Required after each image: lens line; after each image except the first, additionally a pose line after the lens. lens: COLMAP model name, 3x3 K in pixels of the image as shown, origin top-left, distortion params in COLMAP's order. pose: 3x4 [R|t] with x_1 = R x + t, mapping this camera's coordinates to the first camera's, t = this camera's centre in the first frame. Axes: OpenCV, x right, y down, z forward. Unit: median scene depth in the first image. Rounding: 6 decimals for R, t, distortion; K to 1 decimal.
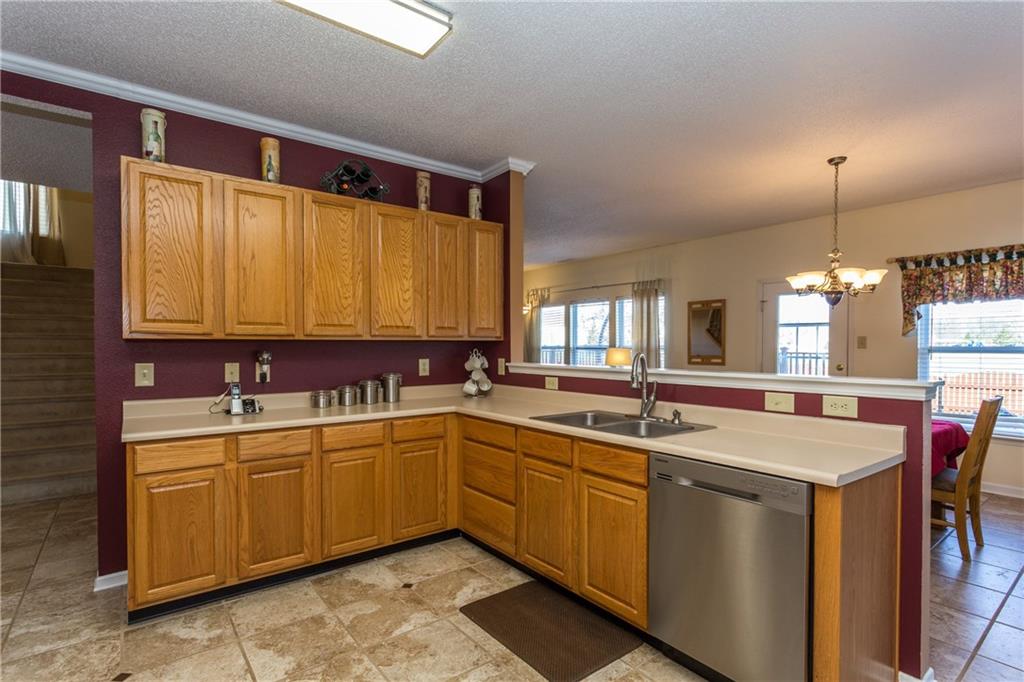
lens RADIAL K [[501.7, 0, 511.2], [0, 501.7, 350.4], [0, 0, 1]] dist [0.004849, -0.000060]
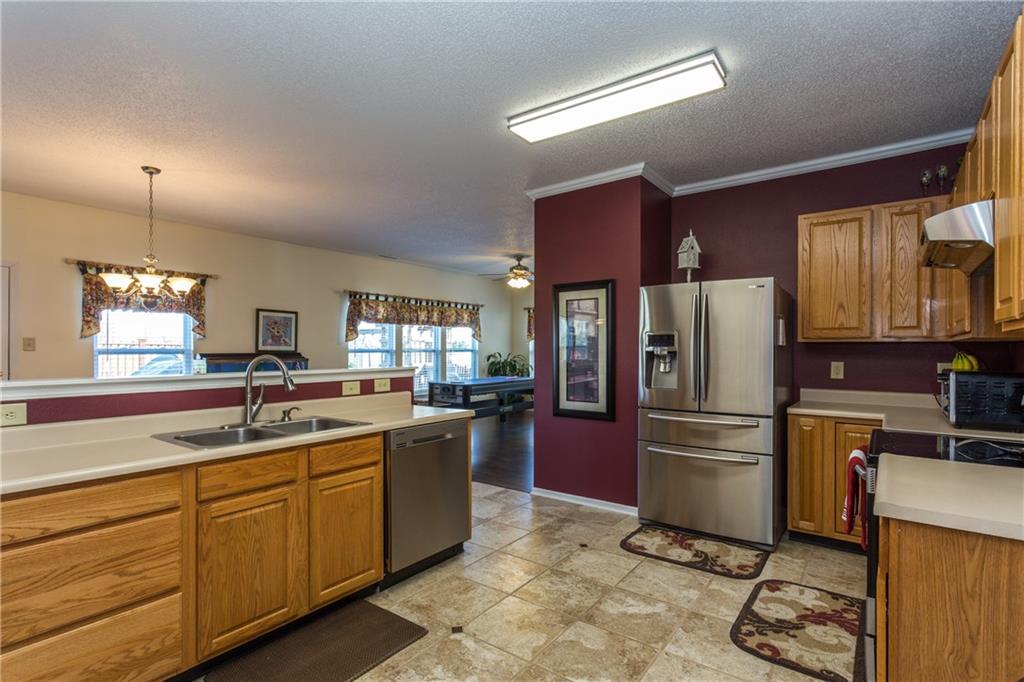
lens RADIAL K [[501.7, 0, 514.2], [0, 501.7, 345.6], [0, 0, 1]] dist [0.004849, -0.000060]
pose [[-0.261648, 0.003839, 0.965156, -0.784028], [0.009751, 0.999952, -0.001334, -0.007883], [-0.965114, 0.009062, -0.261673, 0.775979]]
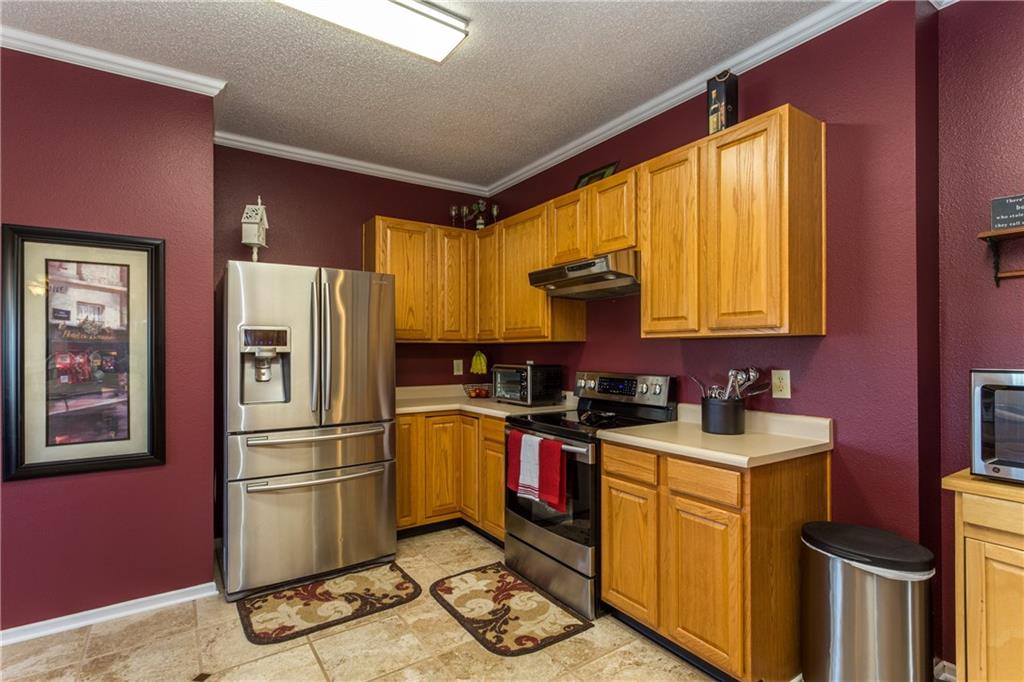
lens RADIAL K [[501.7, 0, 520.6], [0, 501.7, 344.1], [0, 0, 1]] dist [0.004849, -0.000060]
pose [[-0.998060, 0.000315, 0.062254, -0.146892], [0.000452, 0.999998, 0.002183, -0.009532], [-0.062253, 0.002207, -0.998058, 1.005431]]
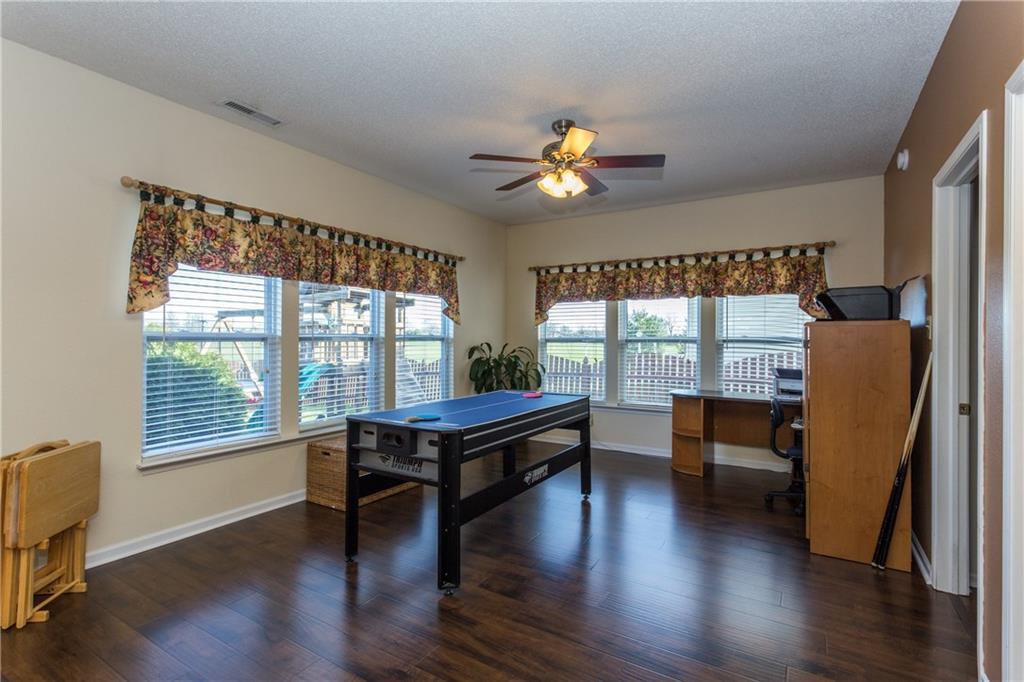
lens RADIAL K [[501.7, 0, 506.3], [0, 501.7, 336.1], [0, 0, 1]] dist [0.004849, -0.000060]
pose [[-0.336618, -0.000452, 0.941641, 0.864309], [0.003300, 0.999993, 0.001660, 0.006995], [-0.941636, 0.003667, -0.336614, 0.551826]]
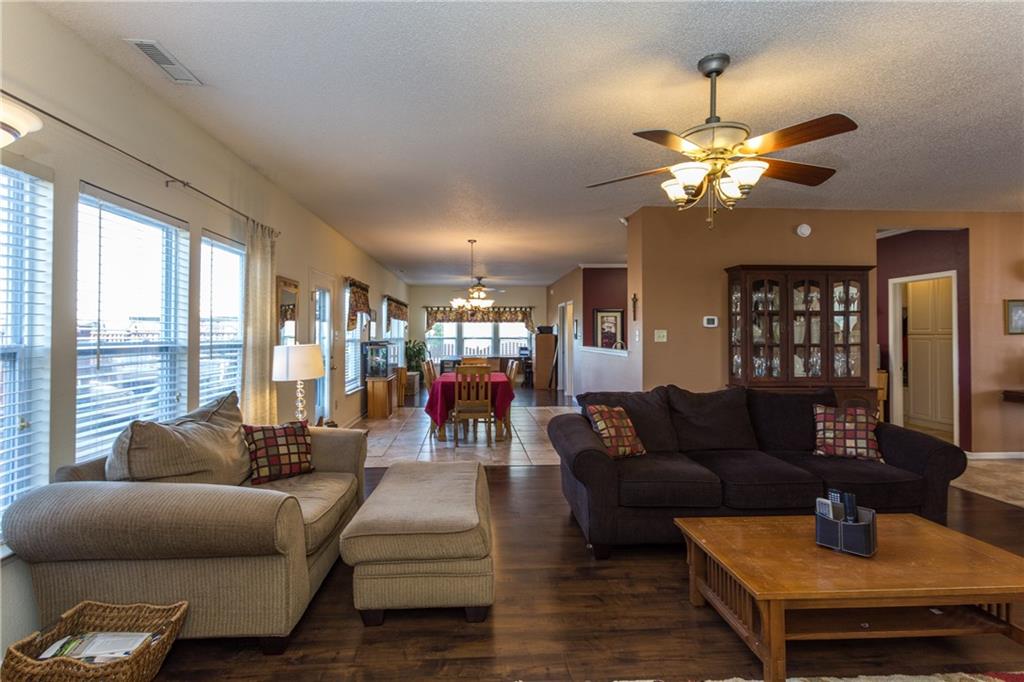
lens RADIAL K [[501.7, 0, 513.6], [0, 501.7, 334.4], [0, 0, 1]] dist [0.004849, -0.000060]
pose [[-0.818473, -0.001199, 0.574544, -0.841553], [0.004112, 0.999960, 0.007945, -0.054006], [-0.574530, 0.008865, -0.818435, 3.513614]]
